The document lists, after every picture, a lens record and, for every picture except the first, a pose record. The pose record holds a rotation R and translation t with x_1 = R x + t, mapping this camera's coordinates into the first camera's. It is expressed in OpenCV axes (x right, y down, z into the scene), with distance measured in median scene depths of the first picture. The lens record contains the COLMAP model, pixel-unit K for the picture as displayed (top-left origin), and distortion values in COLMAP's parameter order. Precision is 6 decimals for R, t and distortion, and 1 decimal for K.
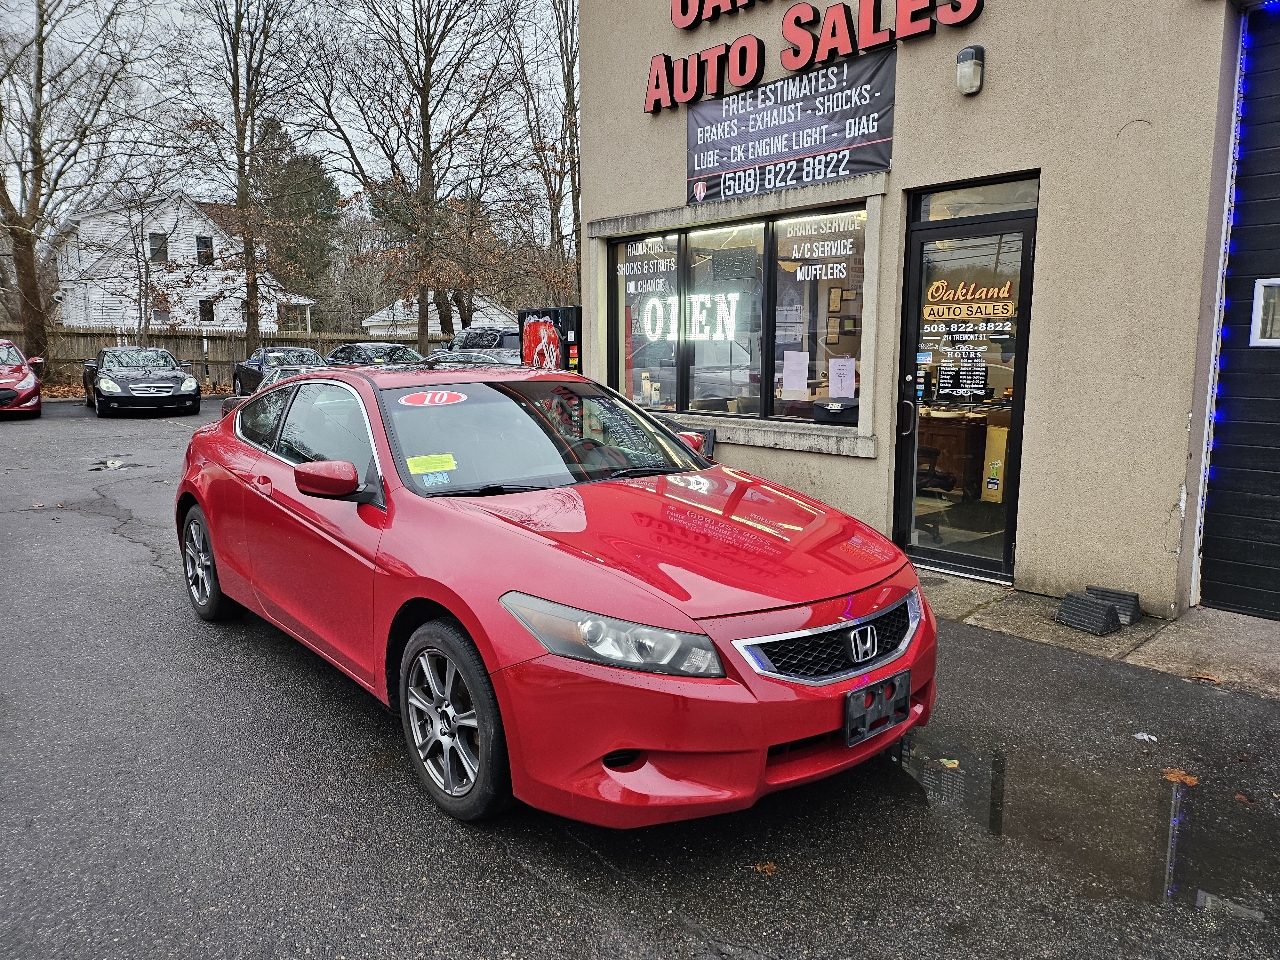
lens RADIAL K [[872.9, 0, 631.6], [0, 872.9, 478.3], [0, 0, 1]] dist [0.081879, -0.080175]
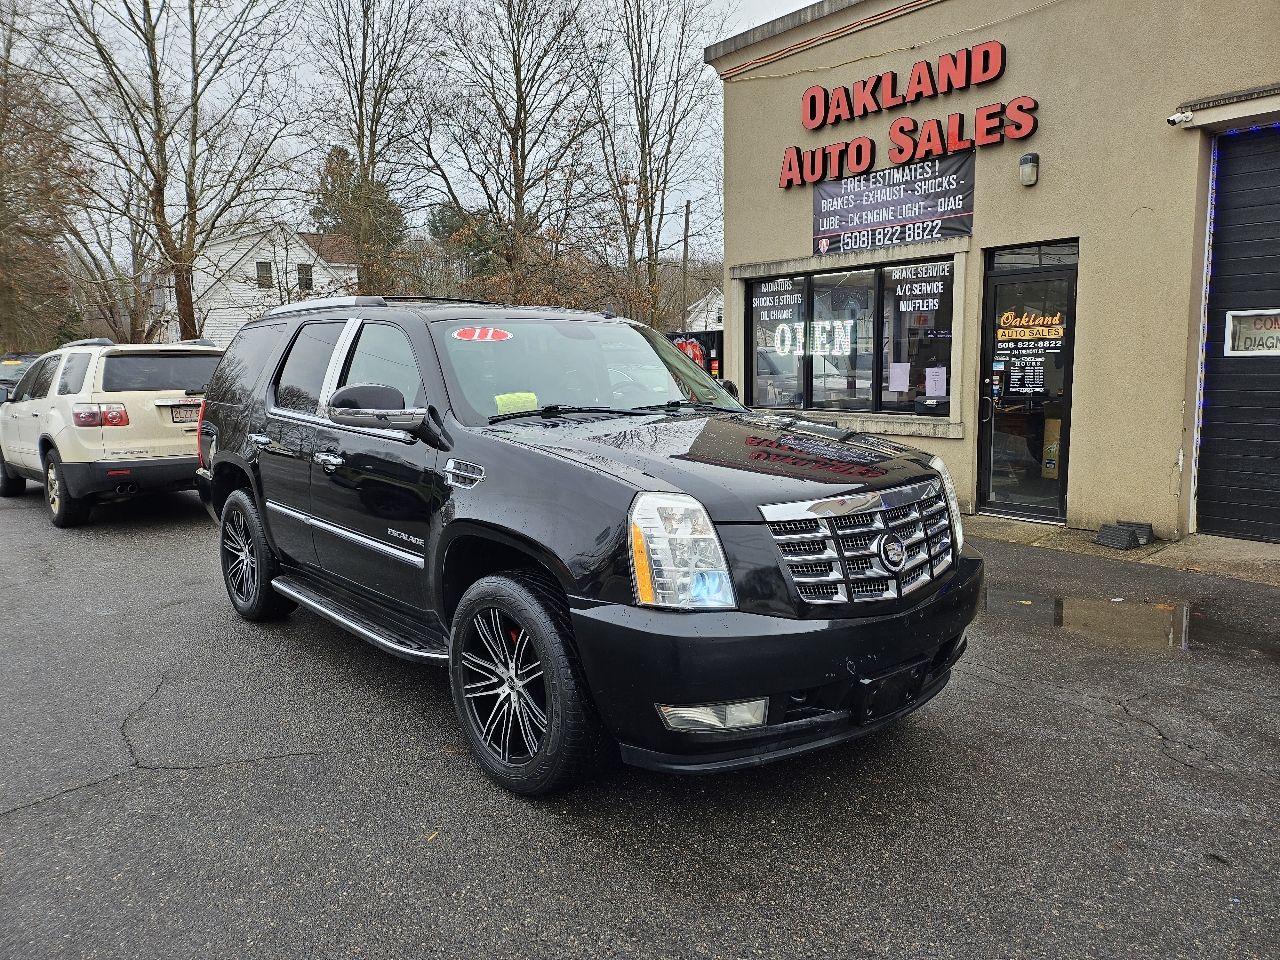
lens RADIAL K [[874.0, 0, 635.8], [0, 874.0, 469.9], [0, 0, 1]] dist [0.081042, -0.083440]
pose [[0.998870, -0.007592, -0.046923, -0.165402], [0.006534, 0.999722, -0.022675, 0.051821], [0.047082, 0.022343, 0.998641, -0.395755]]
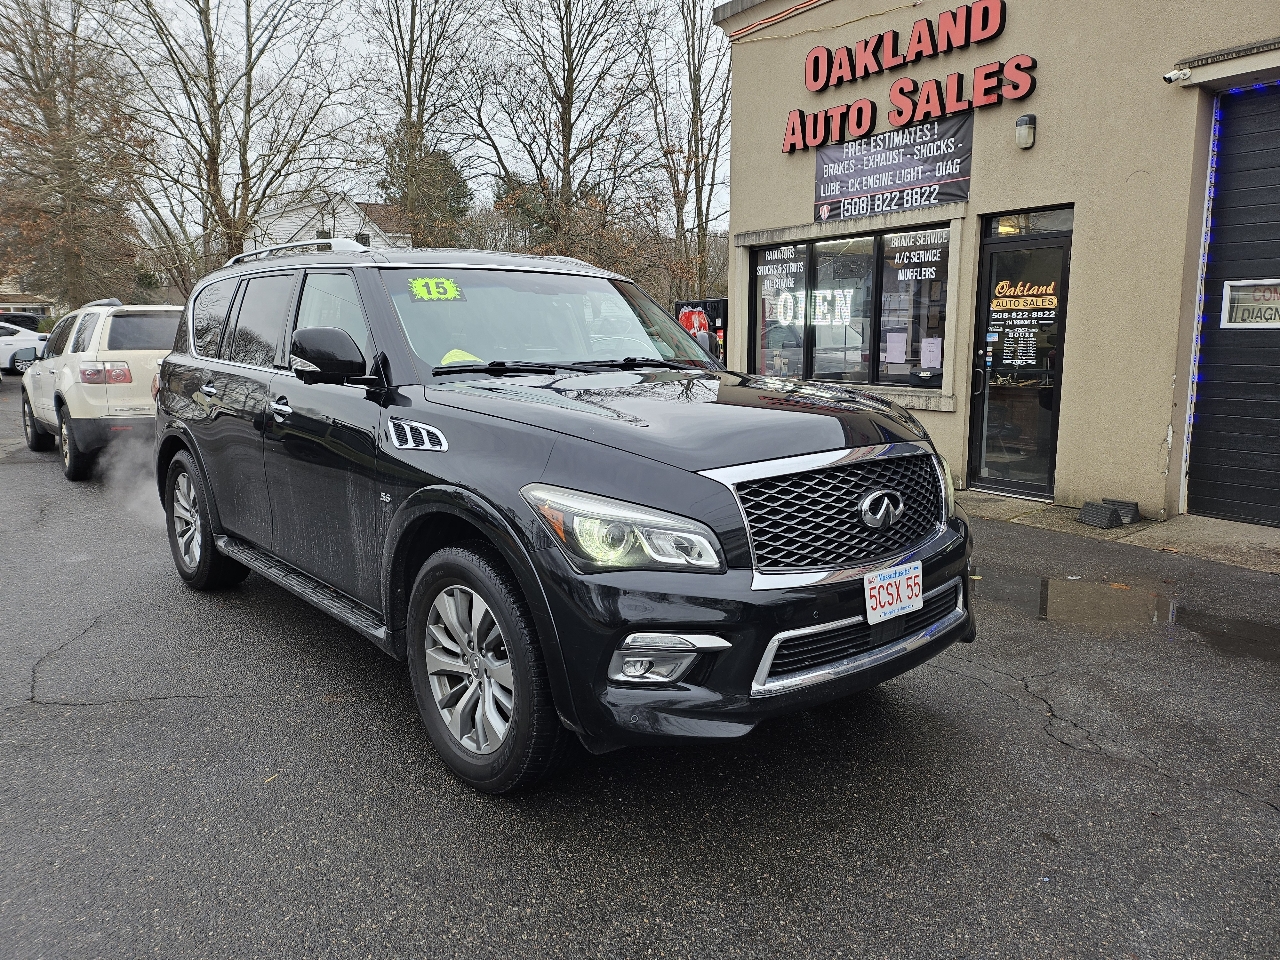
lens RADIAL K [[873.1, 0, 640.6], [0, 873.1, 465.0], [0, 0, 1]] dist [0.085153, -0.086363]
pose [[0.993572, 0.016440, -0.112004, -0.046830], [-0.016336, 0.999865, 0.001847, 0.061110], [0.112019, -0.000005, 0.993706, -0.382395]]
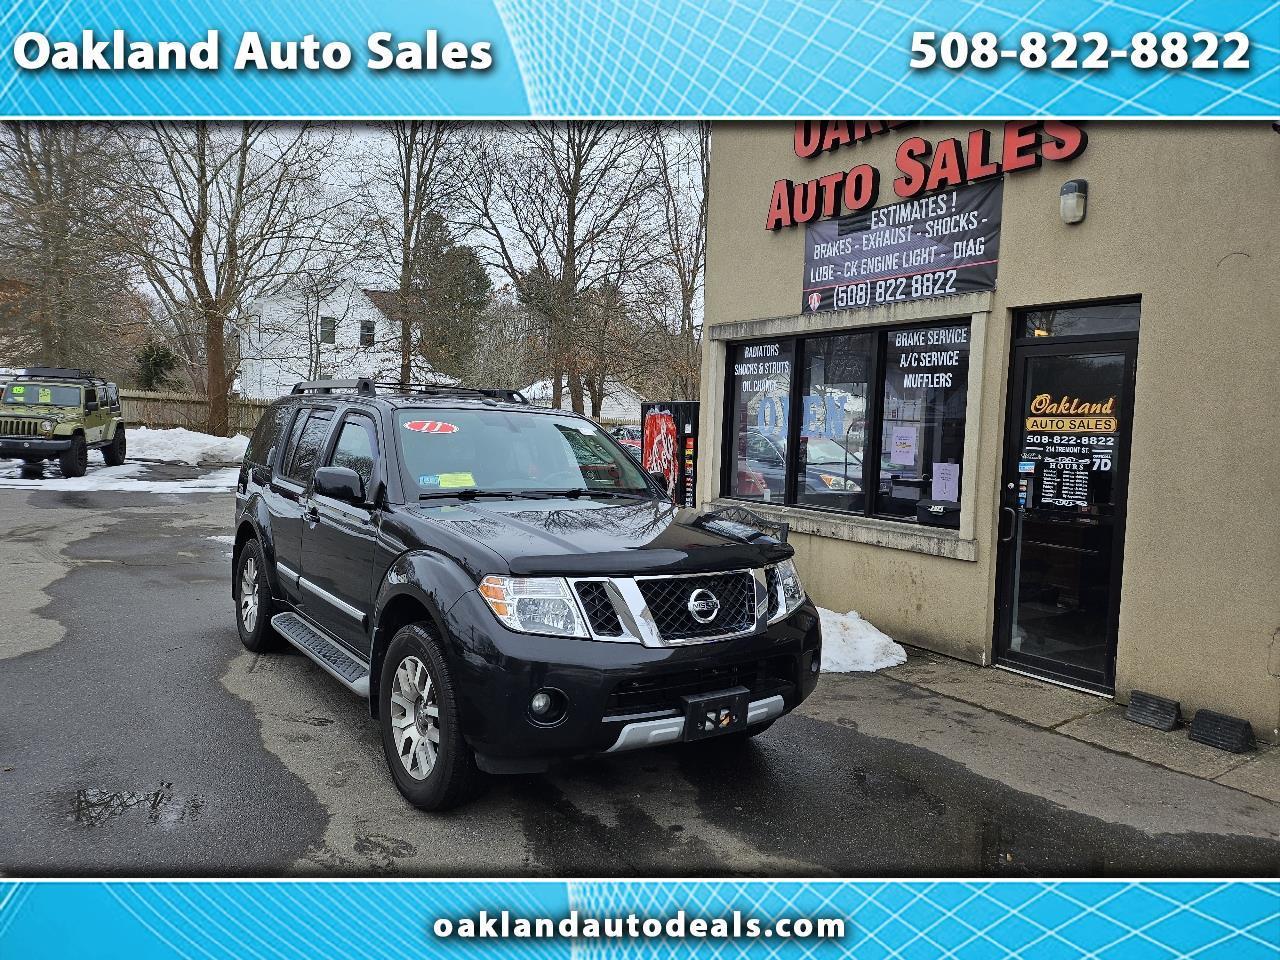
lens RADIAL K [[871.2, 0, 635.9], [0, 871.2, 483.3], [0, 0, 1]] dist [0.084892, -0.083332]
pose [[0.989691, 0.045660, -0.135748, 0.019532], [-0.057263, 0.994916, -0.082839, -0.005789], [0.131276, 0.089758, 0.987274, -0.069699]]
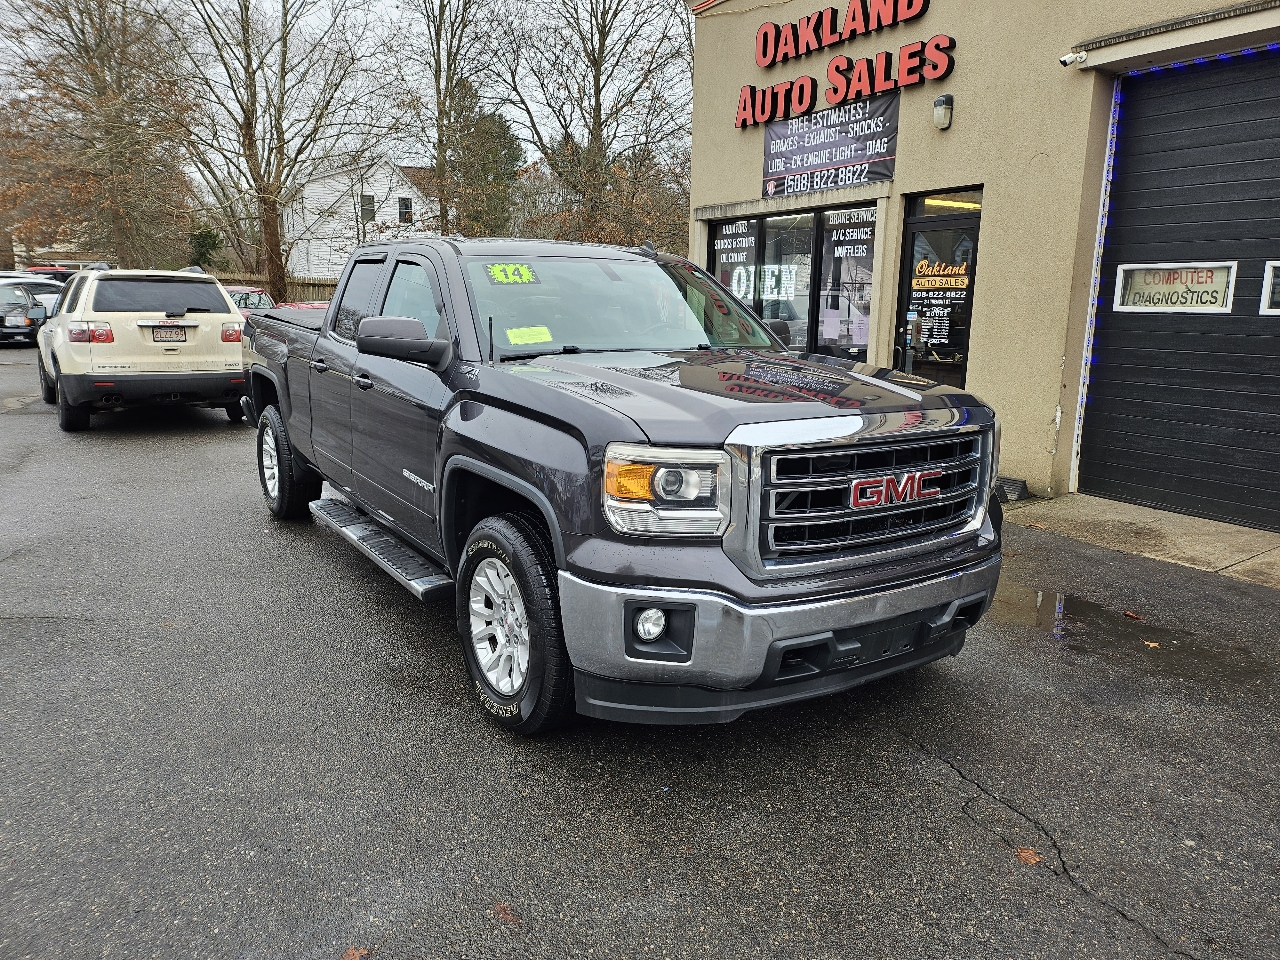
lens RADIAL K [[874.0, 0, 635.8], [0, 874.0, 469.9], [0, 0, 1]] dist [0.081042, -0.083440]
pose [[0.983011, 0.050994, -0.176319, 0.147985], [-0.043508, 0.997990, 0.046072, 0.055965], [0.178314, -0.037618, 0.983254, -0.419133]]
